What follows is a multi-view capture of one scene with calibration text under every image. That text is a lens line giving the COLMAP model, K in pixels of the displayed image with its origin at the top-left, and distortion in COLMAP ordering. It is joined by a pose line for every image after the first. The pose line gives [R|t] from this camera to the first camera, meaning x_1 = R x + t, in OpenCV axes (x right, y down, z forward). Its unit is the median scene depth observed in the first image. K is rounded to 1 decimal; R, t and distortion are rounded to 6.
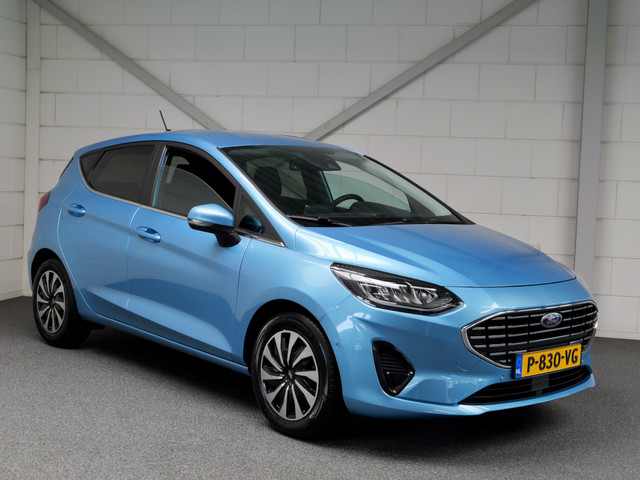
lens RADIAL K [[857.3, 0, 319.7], [0, 857.3, 238.6], [0, 0, 1]] dist [-0.019286, 0.000000]
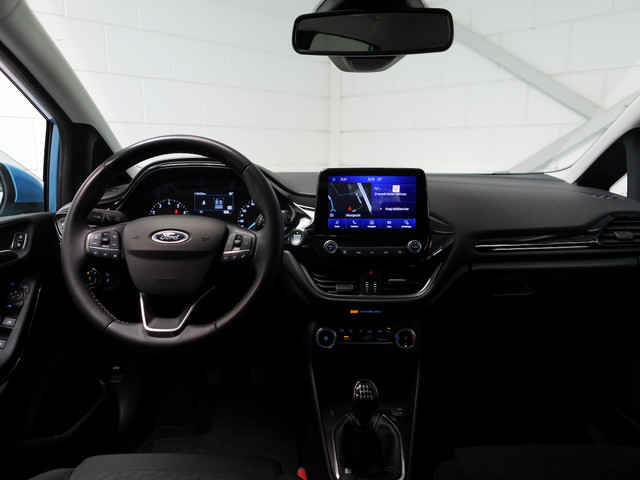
lens RADIAL K [[458.7, 0, 319.3], [0, 458.7, 240.3], [0, 0, 1]] dist [-0.009876, -0.002967]
pose [[0.730519, 0.084057, -0.677700, 0.033038], [-0.048522, 0.996276, 0.071268, -0.003869], [0.681167, -0.019179, 0.731877, 0.679180]]
